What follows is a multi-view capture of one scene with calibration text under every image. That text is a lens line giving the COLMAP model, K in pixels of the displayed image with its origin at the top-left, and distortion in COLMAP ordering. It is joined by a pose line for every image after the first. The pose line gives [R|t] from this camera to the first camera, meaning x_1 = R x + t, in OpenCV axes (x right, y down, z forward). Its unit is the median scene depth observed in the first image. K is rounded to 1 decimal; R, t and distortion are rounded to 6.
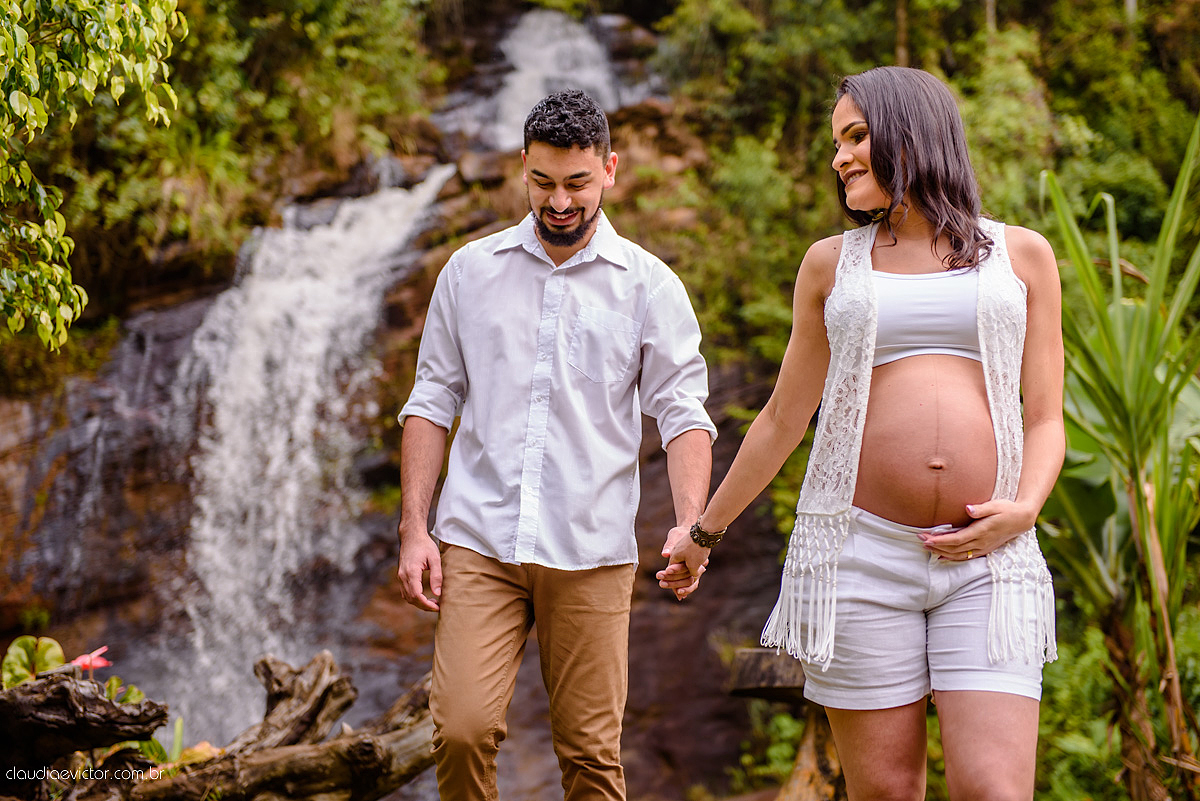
lens RADIAL K [[2065.5, 0, 600.0], [0, 2065.5, 400.5], [0, 0, 1]] dist [0.002891, 0.025638]
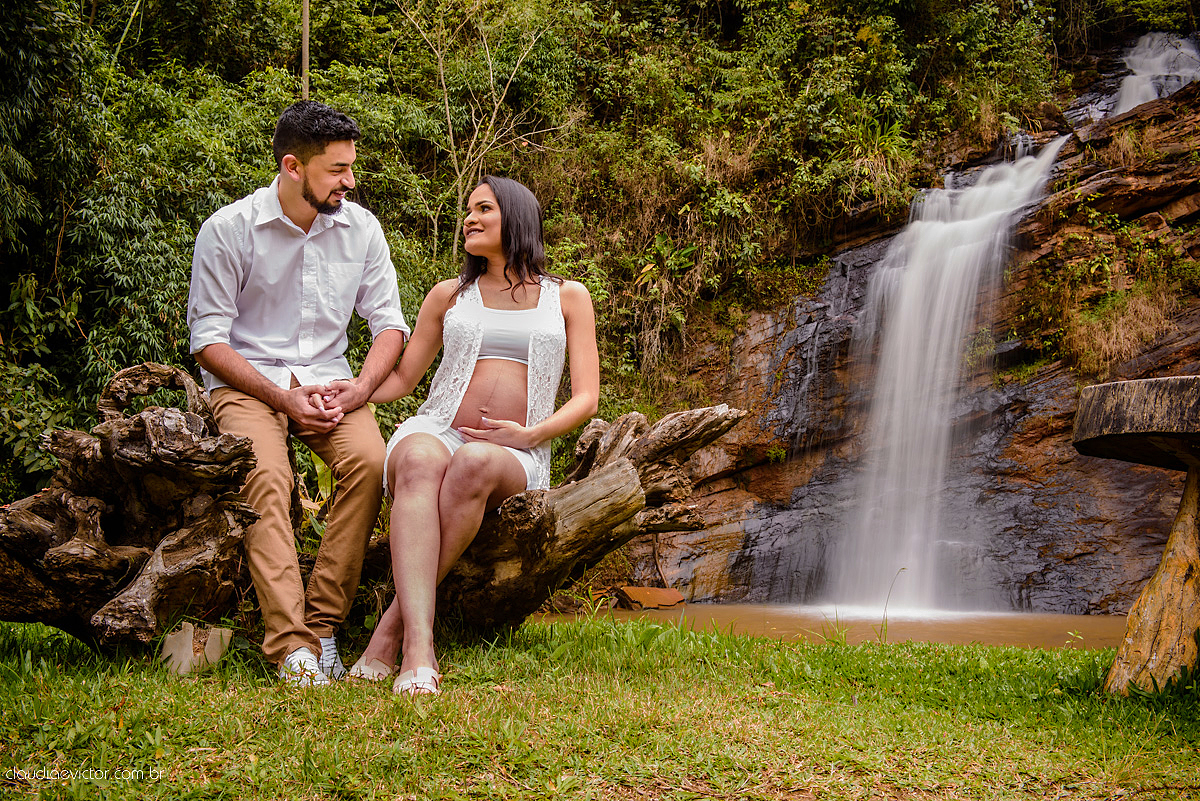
lens RADIAL K [[1236.6, 0, 600.0], [0, 1236.6, 400.5], [0, 0, 1]] dist [-0.014321, 0.000756]
pose [[0.889905, -0.016691, -0.455840, 0.029823], [0.039124, 0.998441, 0.039819, 0.026903], [0.454465, -0.053270, 0.889170, 0.144881]]
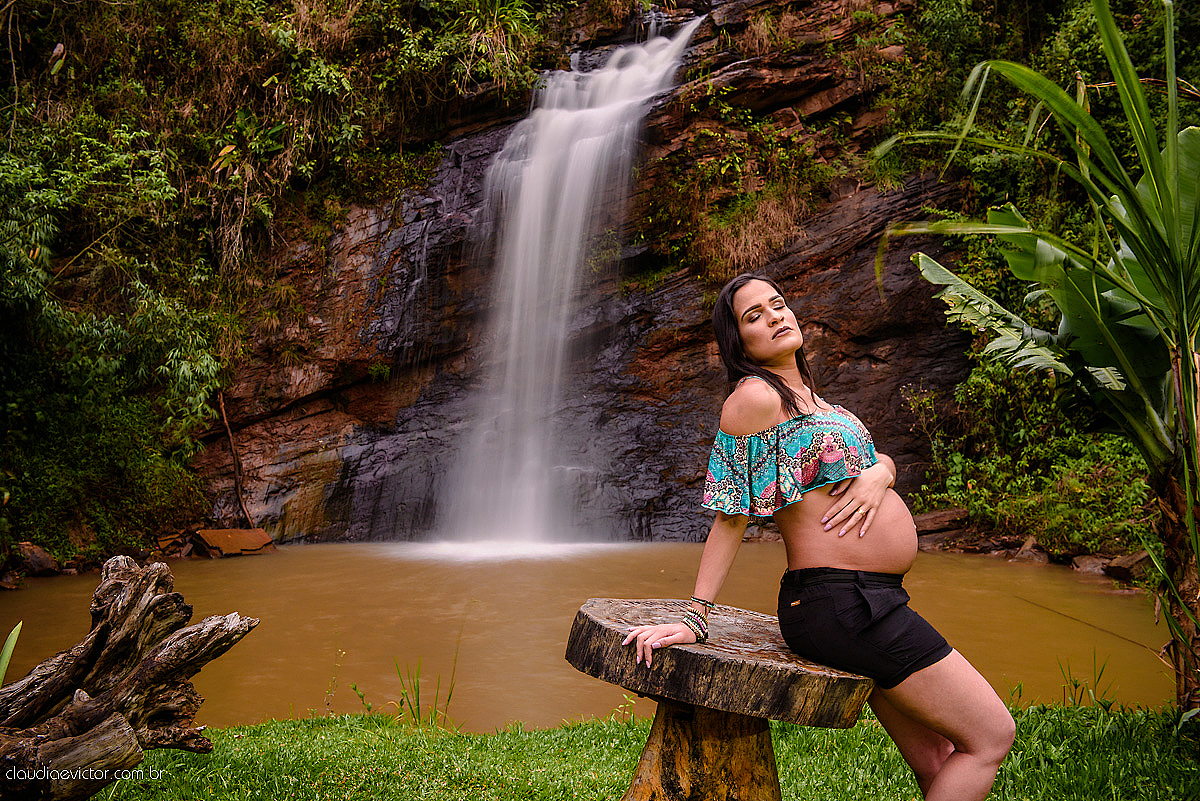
lens RADIAL K [[1435.7, 0, 600.0], [0, 1435.7, 400.5], [0, 0, 1]] dist [-0.006891, 0.014120]
pose [[0.981967, 0.017542, -0.188235, 0.046609], [0.009850, 0.989586, 0.143608, -0.008833], [0.188794, -0.142872, 0.971568, 0.131789]]
